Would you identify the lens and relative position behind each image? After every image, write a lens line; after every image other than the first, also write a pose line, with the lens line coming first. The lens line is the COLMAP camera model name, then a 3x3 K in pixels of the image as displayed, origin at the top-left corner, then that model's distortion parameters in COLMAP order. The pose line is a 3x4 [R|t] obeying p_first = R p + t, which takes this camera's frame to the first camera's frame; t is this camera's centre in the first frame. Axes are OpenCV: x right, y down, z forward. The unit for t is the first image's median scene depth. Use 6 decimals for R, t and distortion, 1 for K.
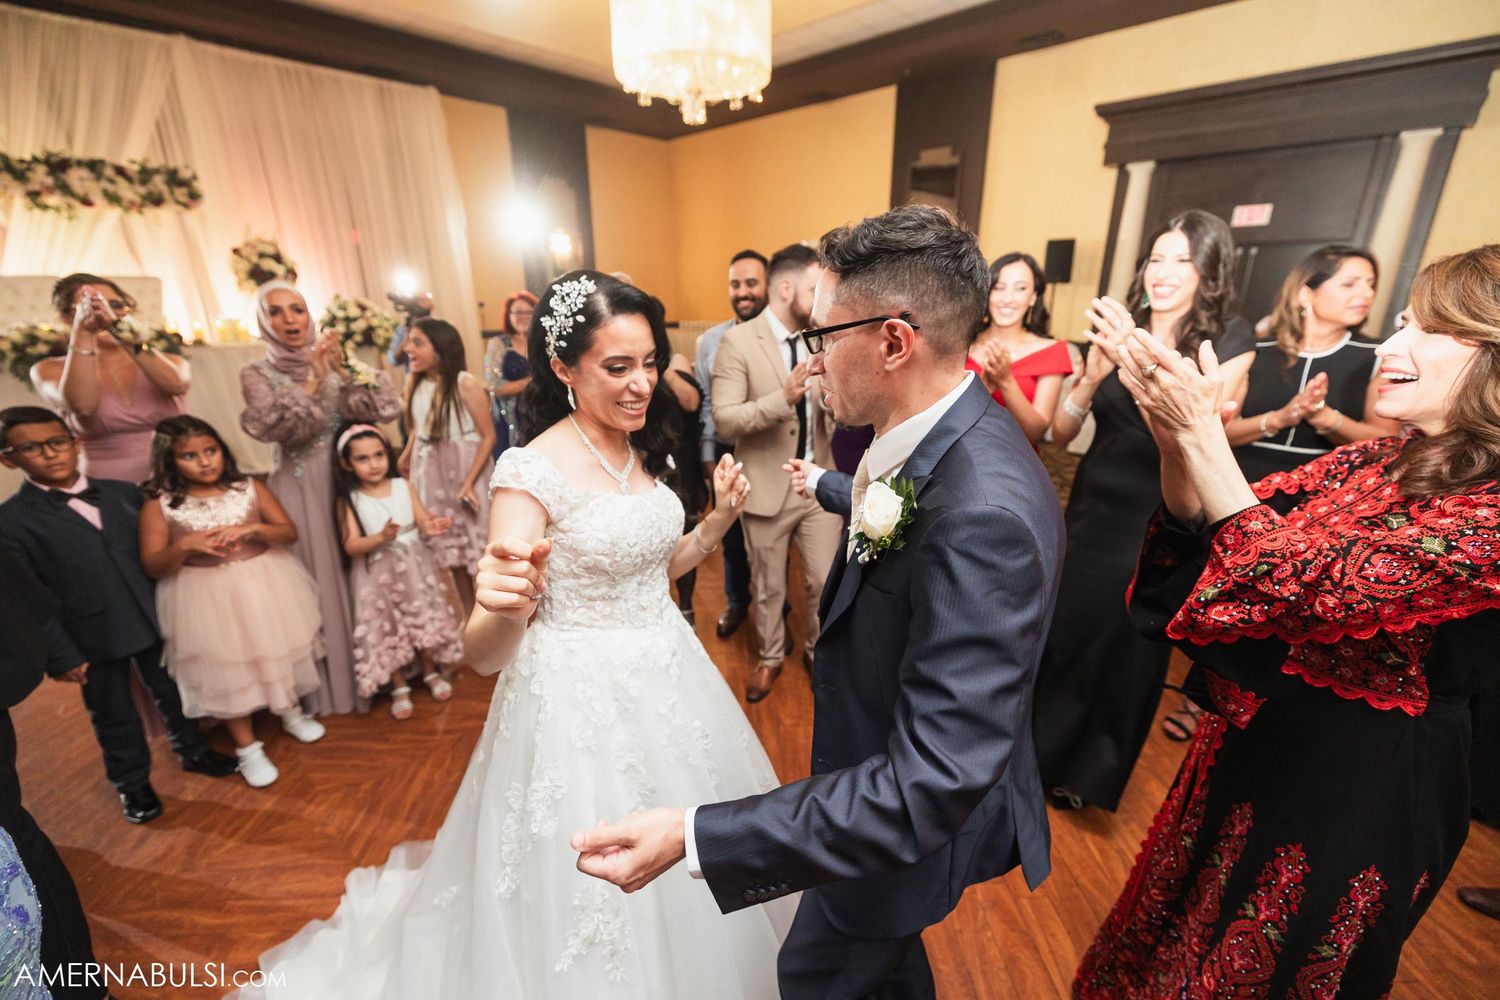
lens RADIAL K [[627.9, 0, 748.3], [0, 627.9, 505.8], [0, 0, 1]] dist [0.001713, -0.001061]
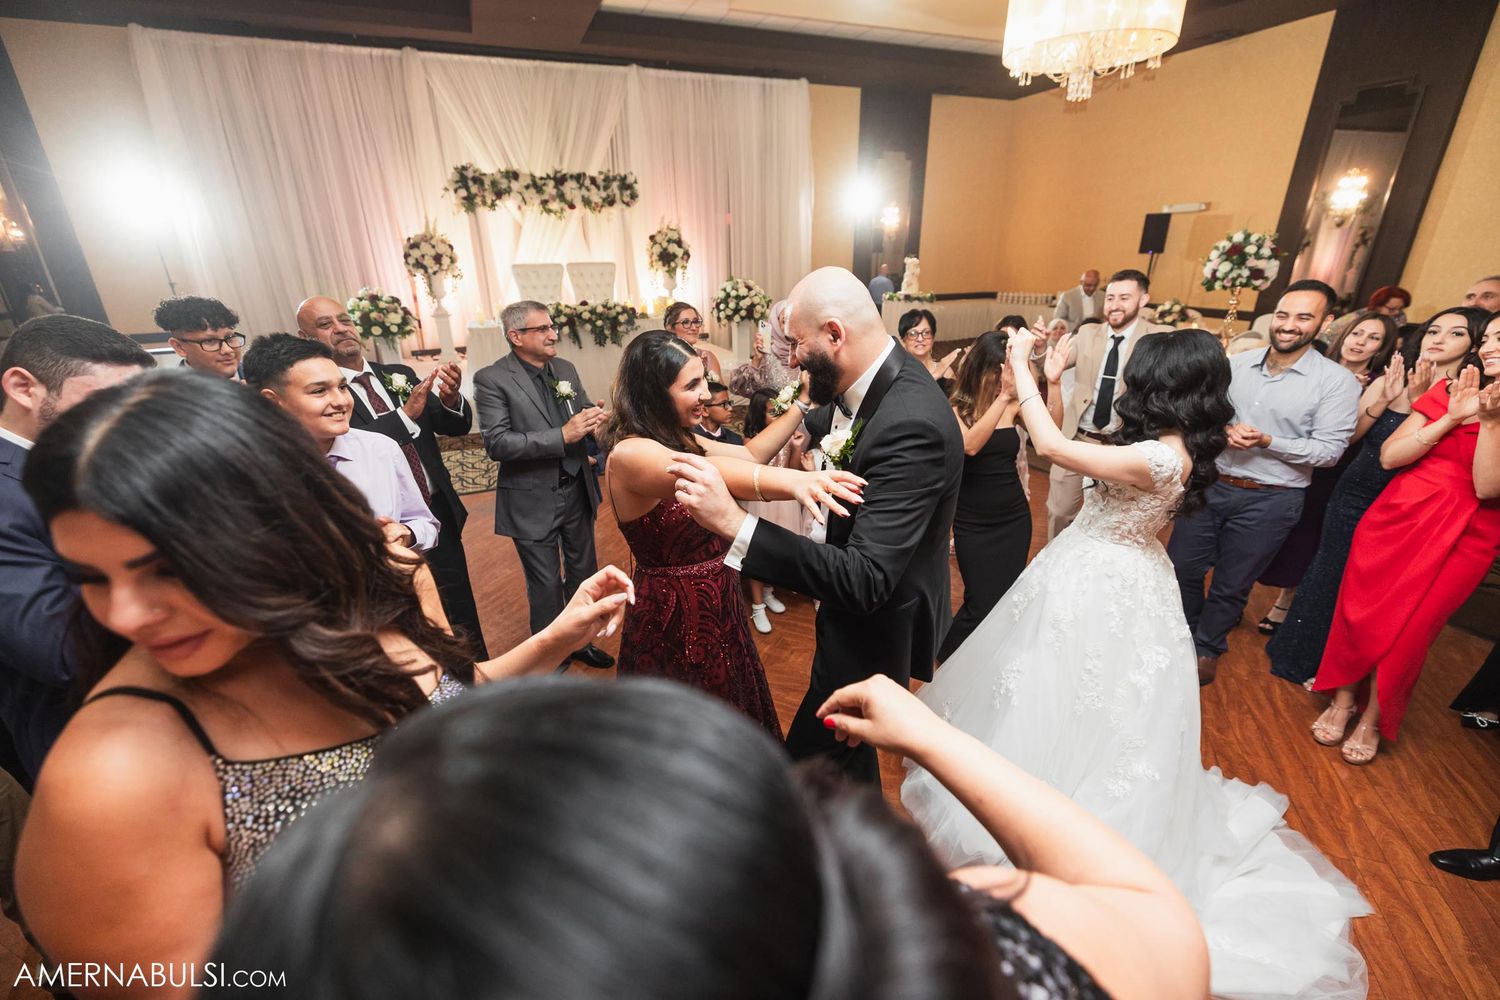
lens RADIAL K [[627.9, 0, 748.3], [0, 627.9, 505.8], [0, 0, 1]] dist [0.001713, -0.001061]
pose [[0.911947, 0.145245, -0.383739, -0.082774], [-0.121644, 0.988909, 0.085218, -0.001704], [0.391861, -0.031035, 0.919501, -0.121857]]
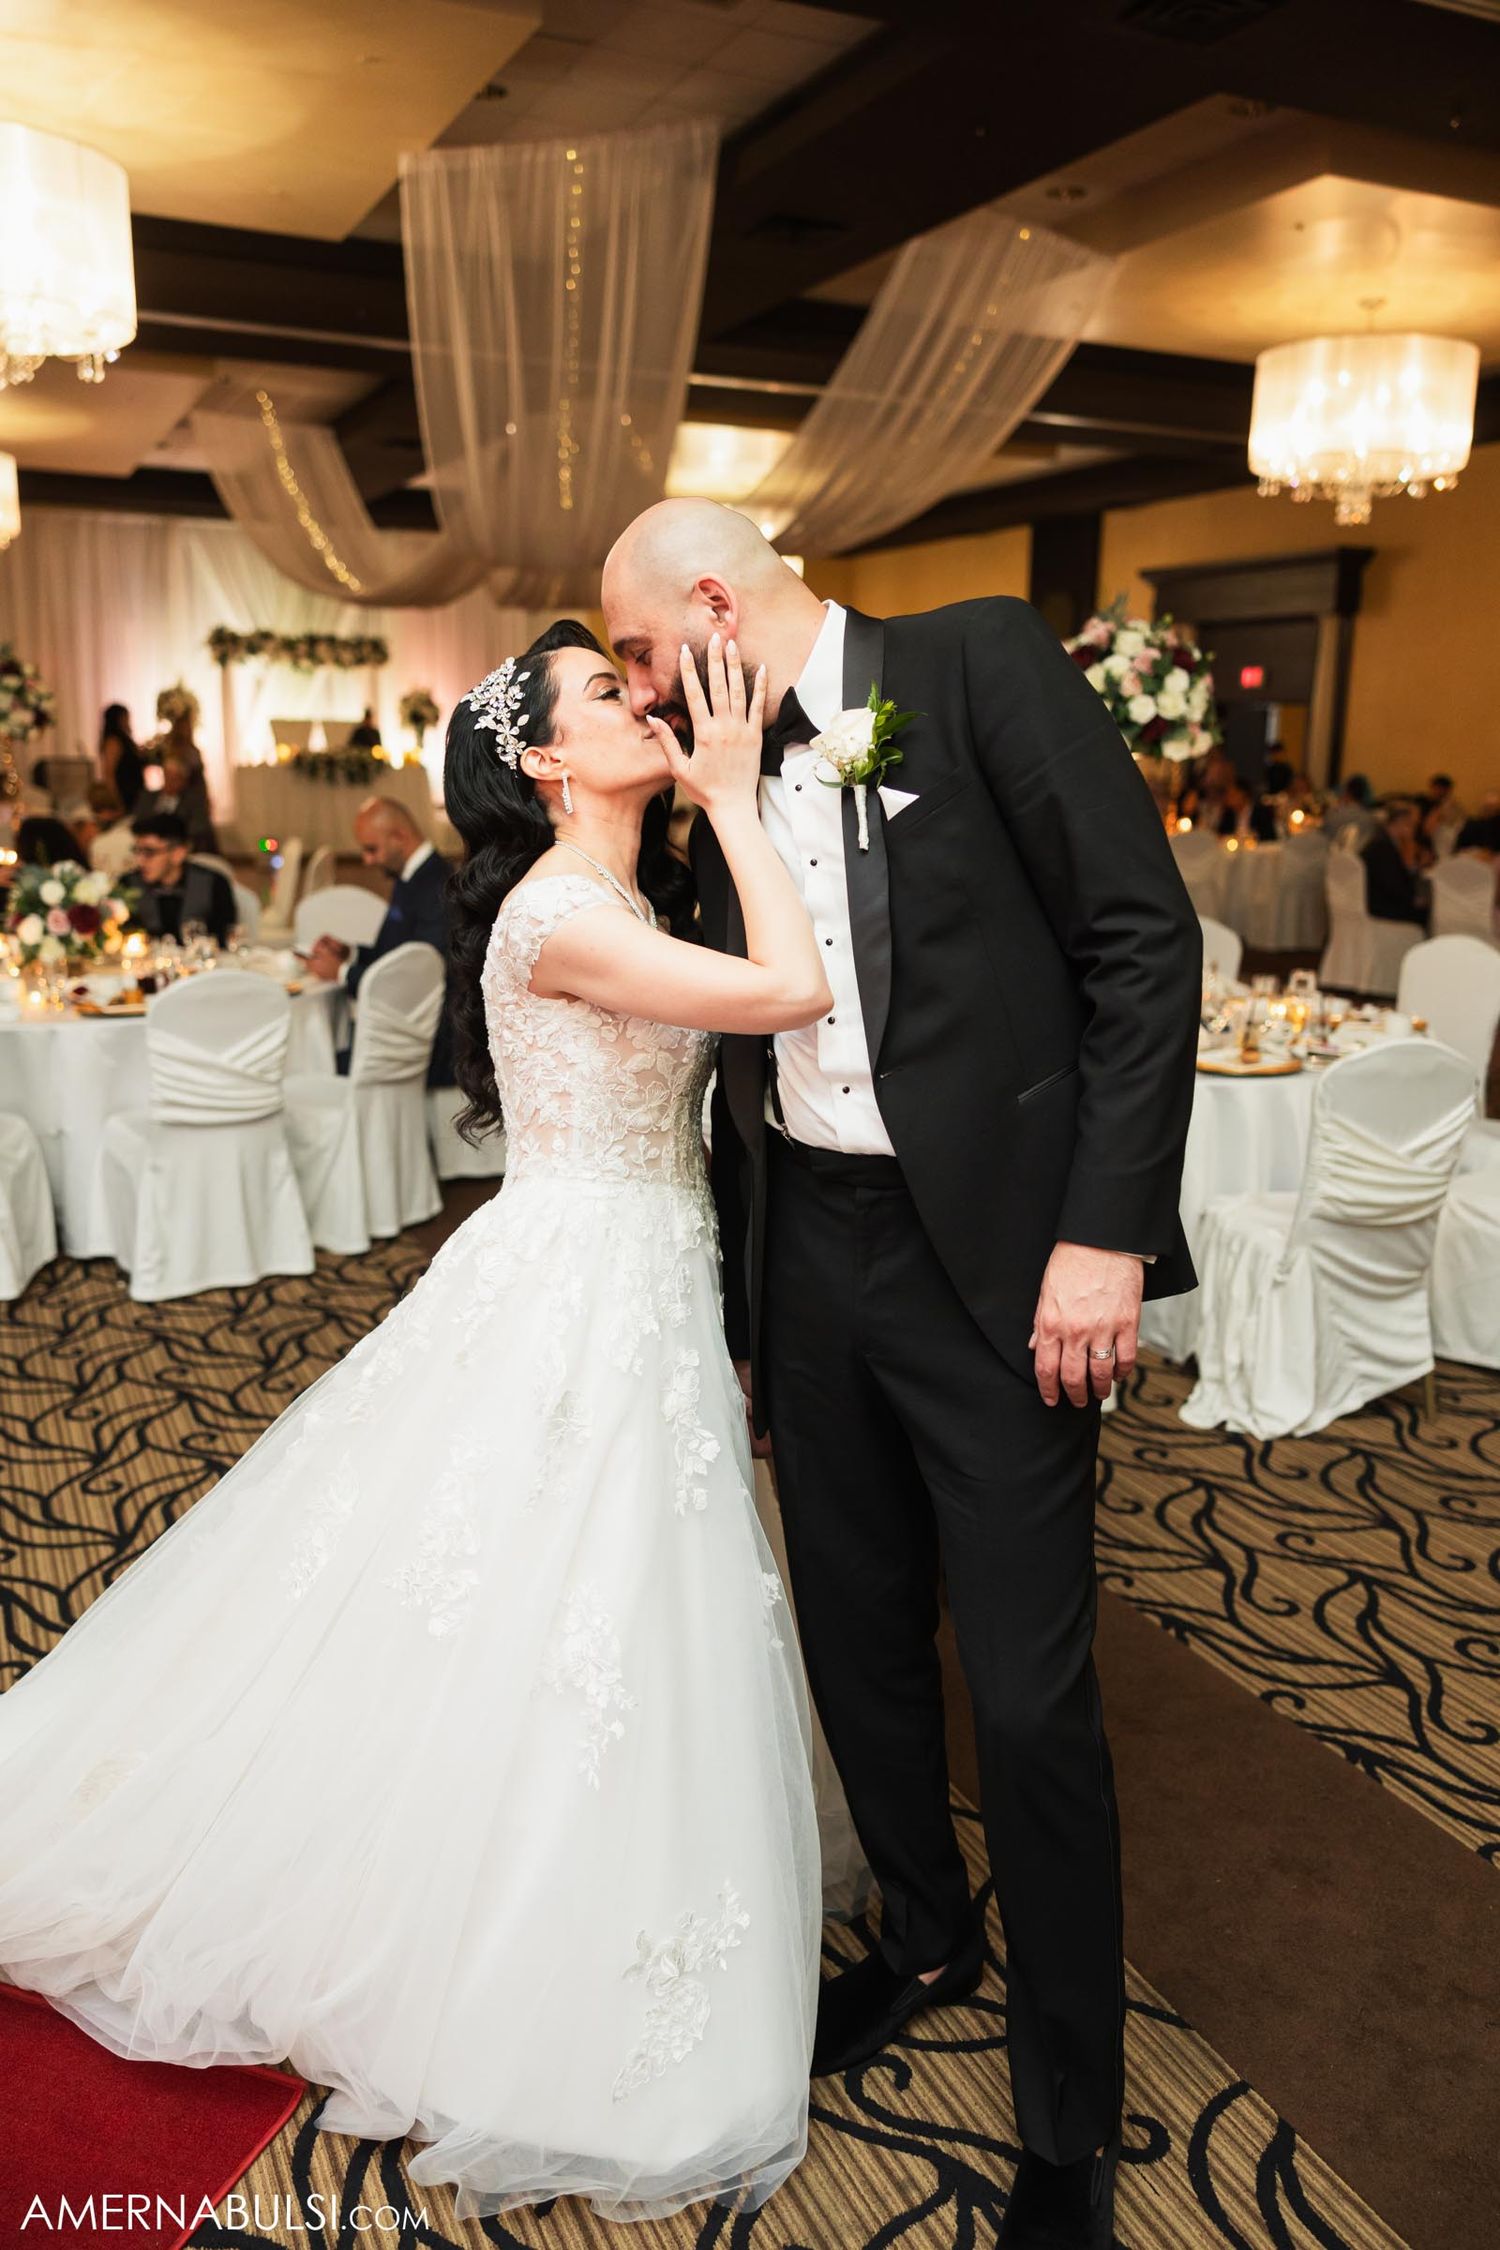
lens RADIAL K [[1719.9, 0, 750.0], [0, 1719.9, 1125.0], [0, 0, 1]] dist [0.004026, -0.004625]
pose [[0.935373, 0.097016, -0.340097, 1.138671], [-0.133184, 0.987473, -0.084611, 0.671149], [0.327628, 0.124438, 0.936576, -1.994485]]
